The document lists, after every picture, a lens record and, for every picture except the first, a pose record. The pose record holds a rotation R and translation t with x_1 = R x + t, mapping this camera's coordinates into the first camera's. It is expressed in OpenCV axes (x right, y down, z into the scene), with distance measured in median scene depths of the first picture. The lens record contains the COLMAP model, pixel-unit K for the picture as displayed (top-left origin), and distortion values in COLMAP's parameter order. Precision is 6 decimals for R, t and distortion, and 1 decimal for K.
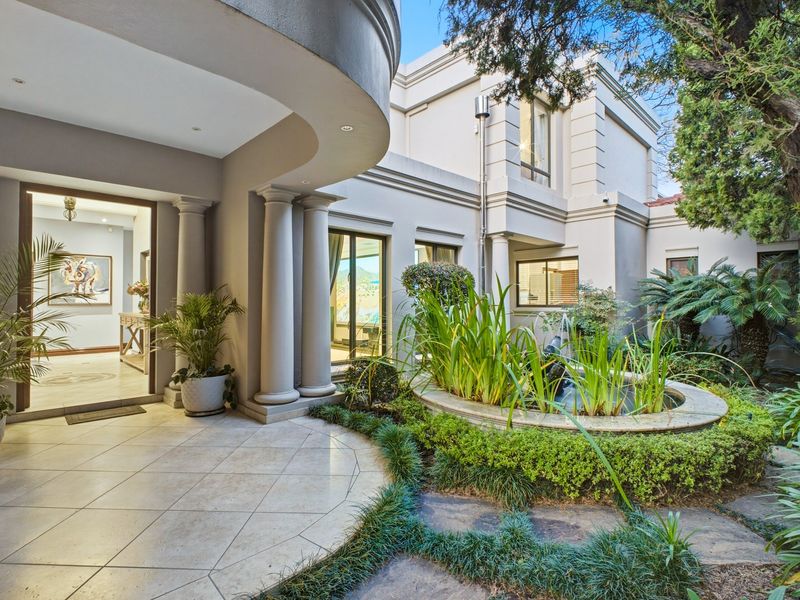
lens RADIAL K [[420.2, 0, 399.4], [0, 420.2, 298.0], [0, 0, 1]] dist [0.006720, -0.003209]
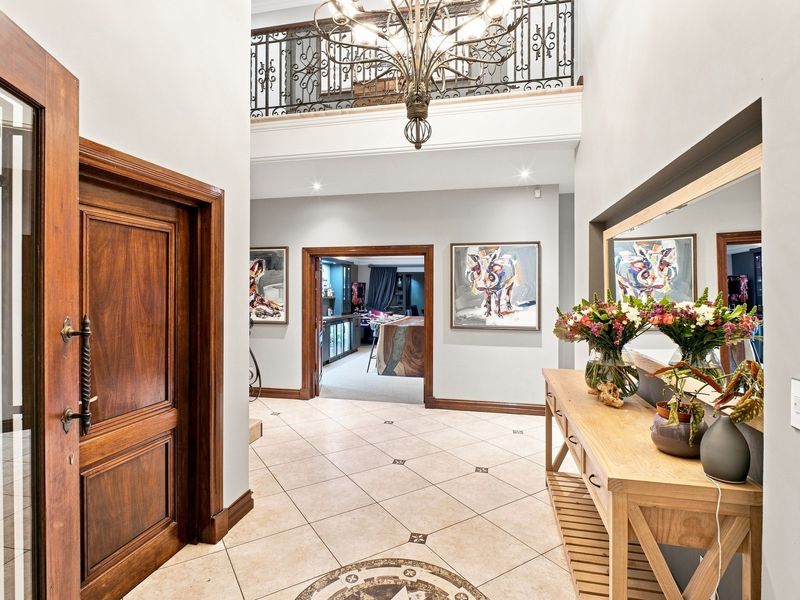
lens RADIAL K [[420.2, 0, 399.1], [0, 420.2, 293.2], [0, 0, 1]] dist [0.006720, -0.003209]
pose [[0.565317, 0.001218, -0.824873, -0.346581], [0.010924, 0.999900, 0.008963, -0.040130], [0.824801, -0.014078, 0.565248, 0.558411]]
